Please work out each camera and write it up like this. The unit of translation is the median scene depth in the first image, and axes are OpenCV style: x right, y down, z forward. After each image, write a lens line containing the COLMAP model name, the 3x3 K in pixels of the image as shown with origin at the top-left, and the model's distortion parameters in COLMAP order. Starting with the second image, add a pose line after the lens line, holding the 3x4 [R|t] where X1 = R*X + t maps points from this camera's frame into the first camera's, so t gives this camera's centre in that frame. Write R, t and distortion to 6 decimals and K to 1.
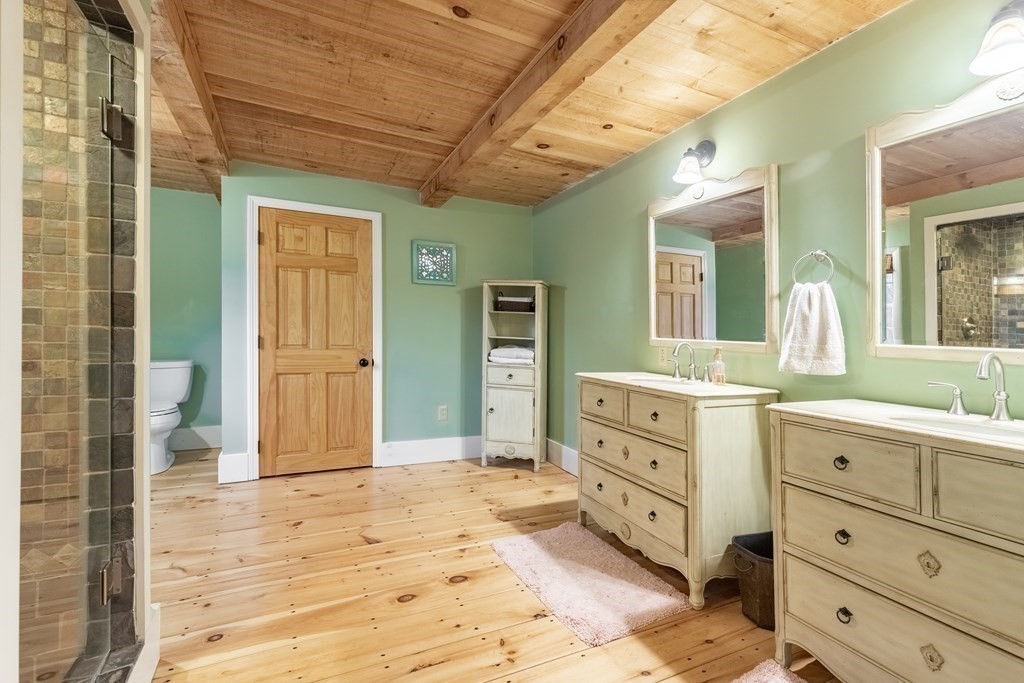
lens RADIAL K [[463.3, 0, 514.7], [0, 463.3, 331.2], [0, 0, 1]] dist [-0.000137, -0.000198]
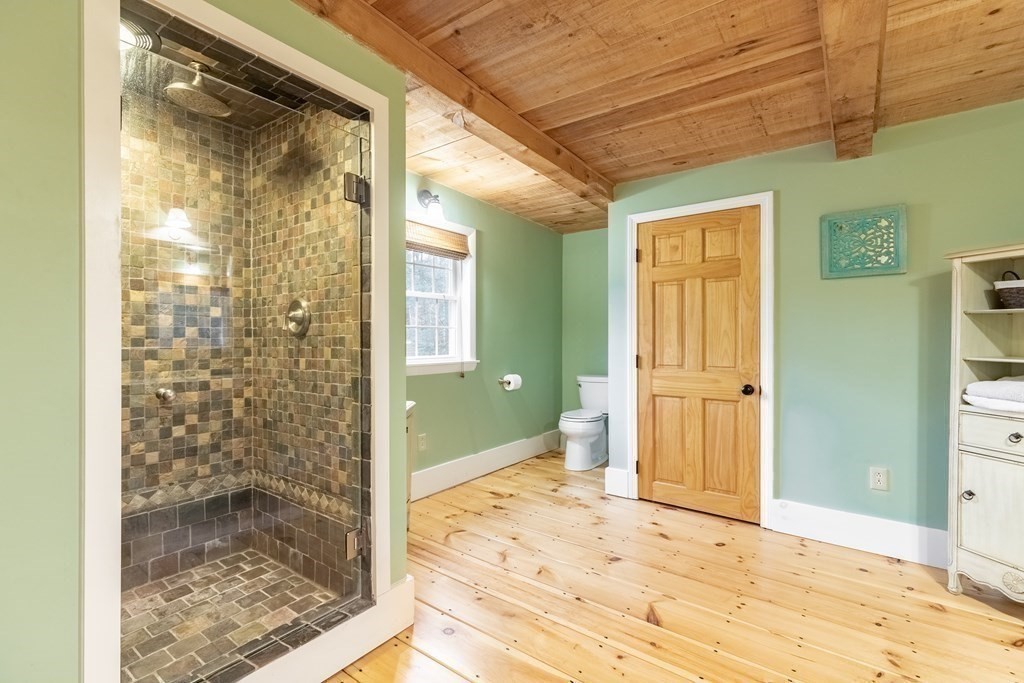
lens RADIAL K [[455.6, 0, 513.4], [0, 455.6, 357.1], [0, 0, 1]] dist [-0.000210, -0.000368]
pose [[0.469781, 0.007500, -0.882751, 0.174072], [0.006784, 0.999904, 0.012106, 0.000570], [0.882757, -0.011676, 0.469685, 0.297446]]
